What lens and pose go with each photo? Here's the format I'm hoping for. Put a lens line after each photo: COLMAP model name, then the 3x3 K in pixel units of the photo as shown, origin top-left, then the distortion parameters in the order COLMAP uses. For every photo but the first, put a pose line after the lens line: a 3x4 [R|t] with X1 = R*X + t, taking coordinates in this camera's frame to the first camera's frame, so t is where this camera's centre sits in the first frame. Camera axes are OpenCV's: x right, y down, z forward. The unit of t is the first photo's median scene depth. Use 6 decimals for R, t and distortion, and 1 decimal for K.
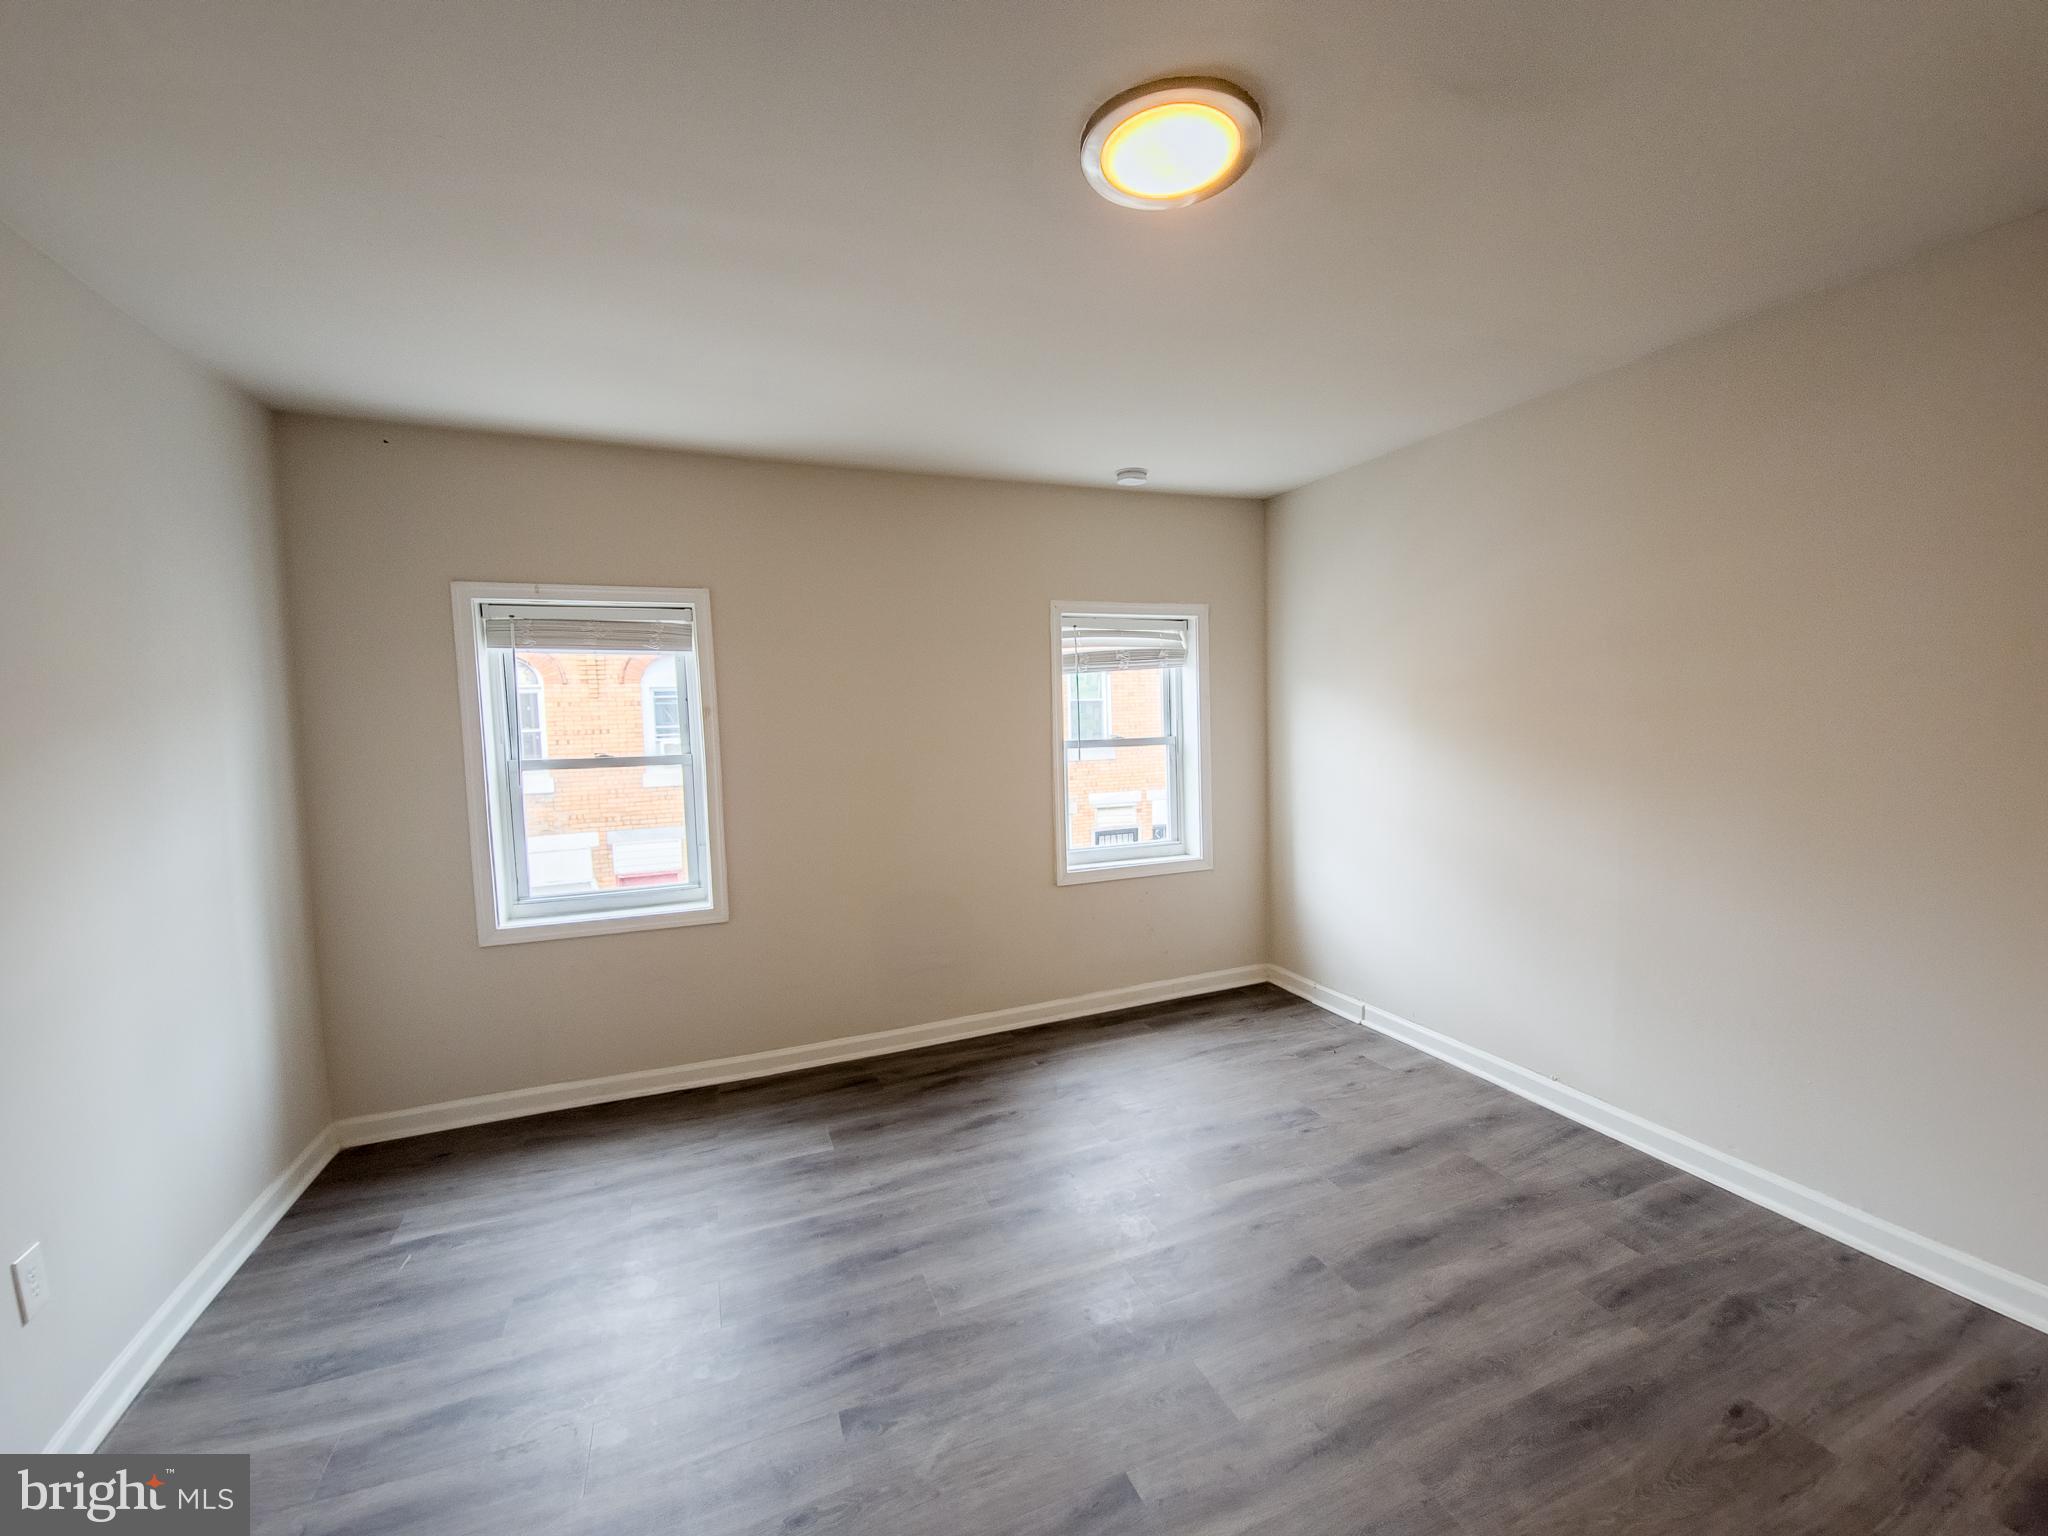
lens RADIAL K [[854.8, 0, 1028.9], [0, 854.8, 772.0], [0, 0, 1]] dist [0.001311, -0.005521]
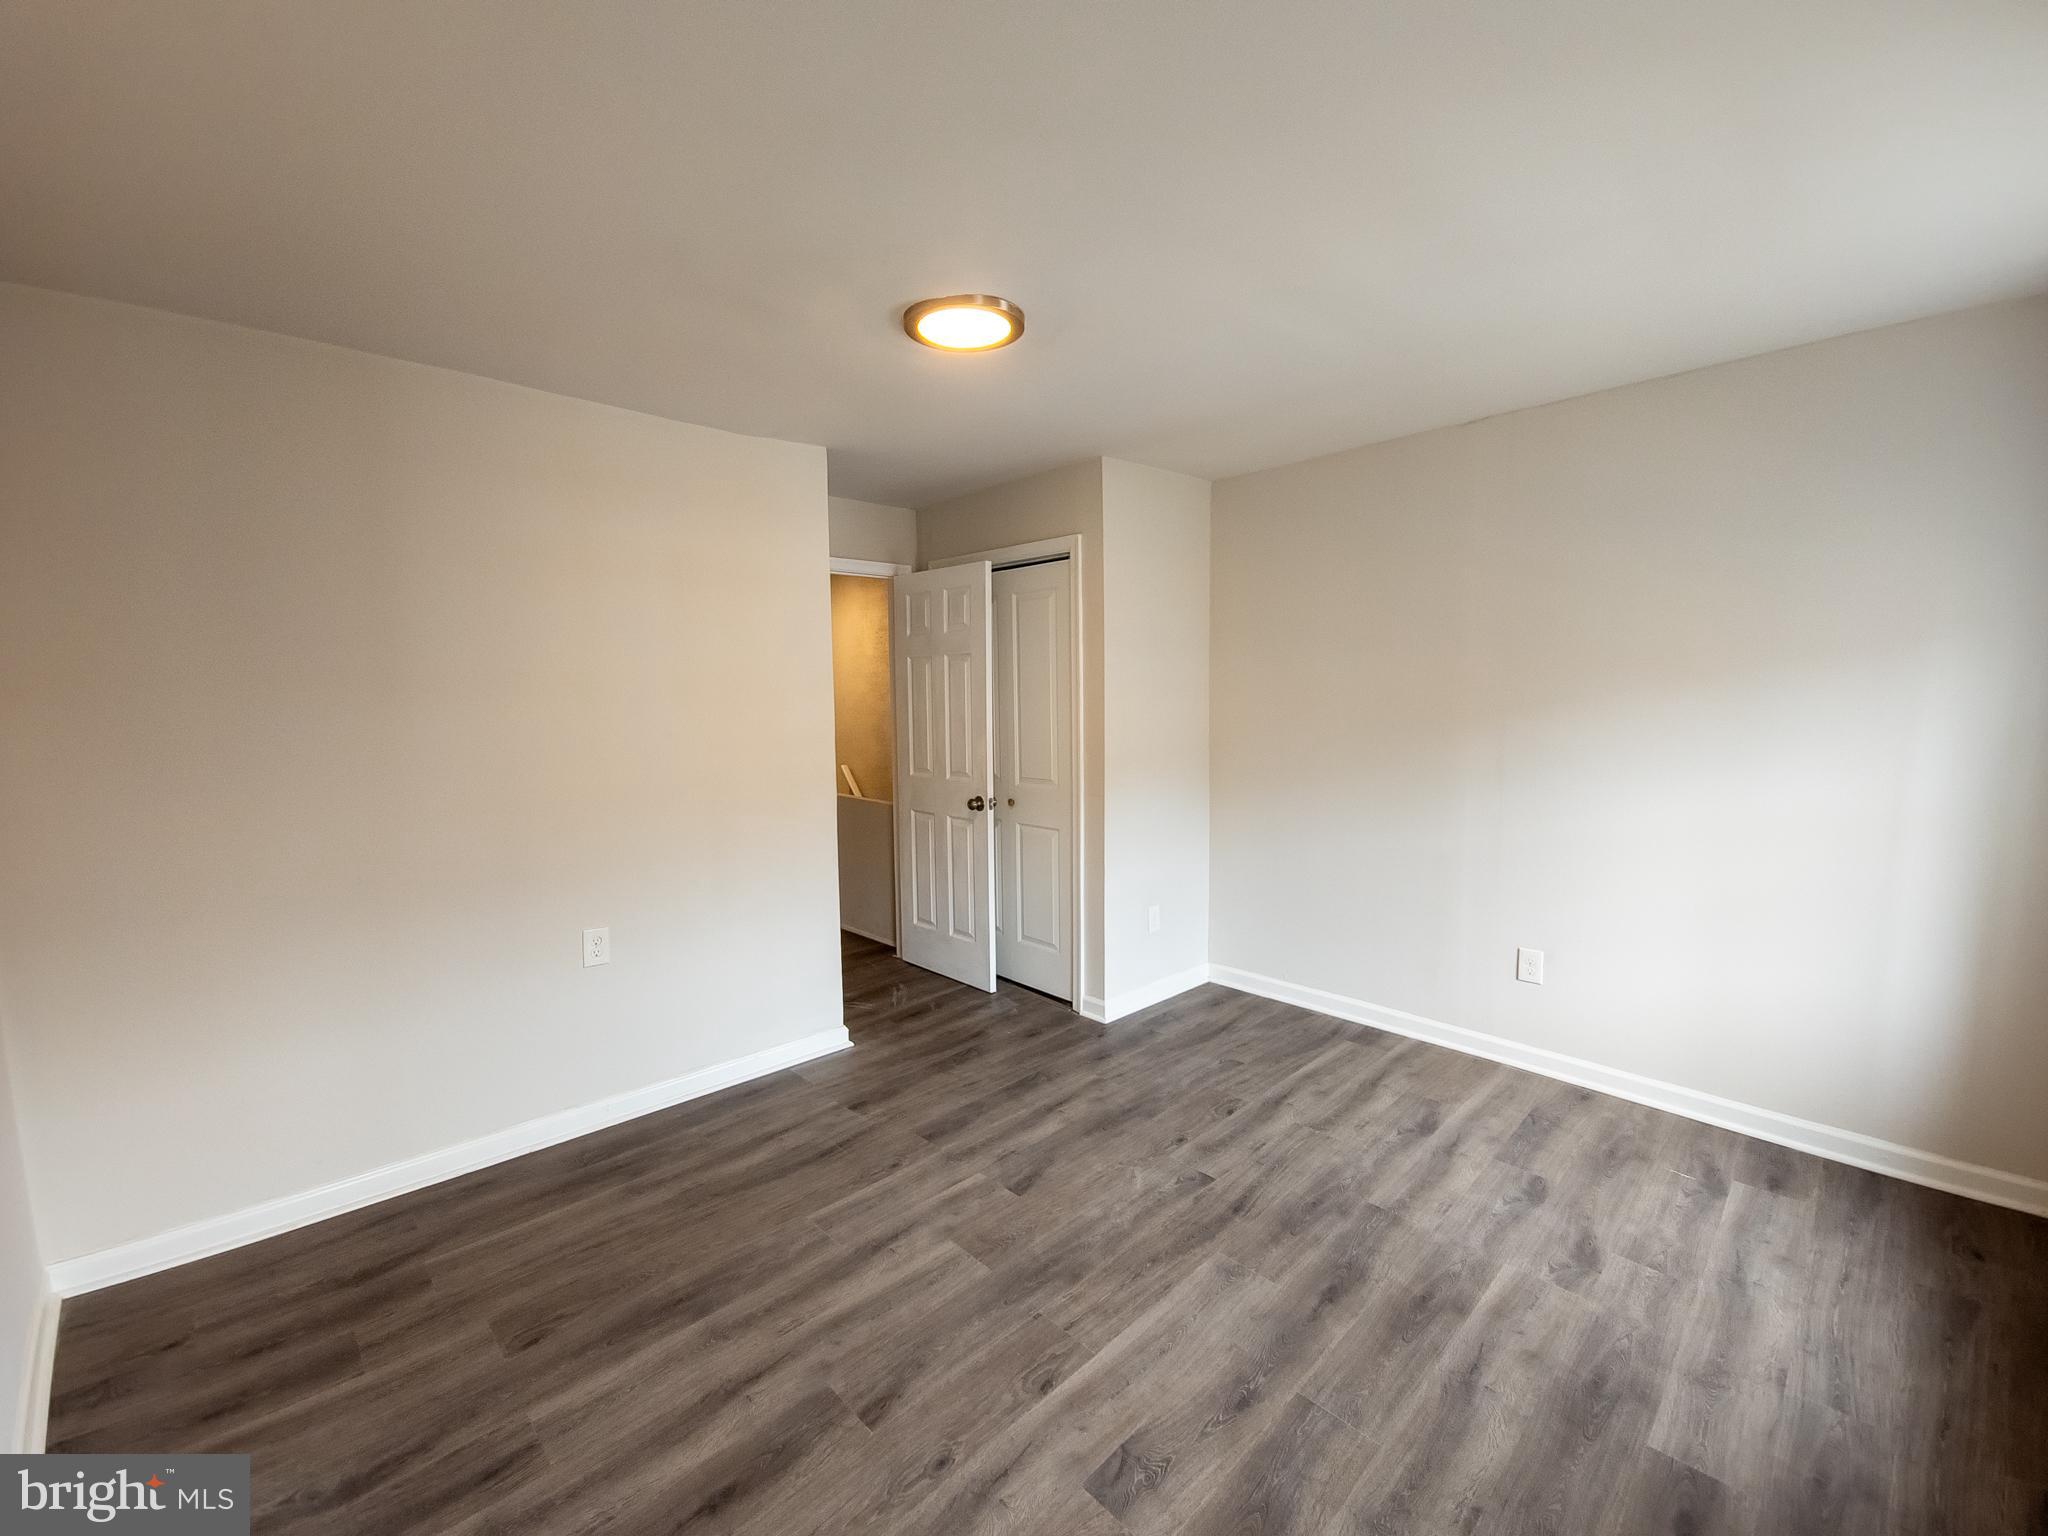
lens RADIAL K [[854.8, 0, 1028.9], [0, 854.8, 772.0], [0, 0, 1]] dist [0.001311, -0.005521]
pose [[-0.927722, 0.076650, -0.365316, 0.502950], [0.011366, 0.984036, 0.177605, -0.176794], [0.373098, 0.160616, -0.913783, 1.915294]]
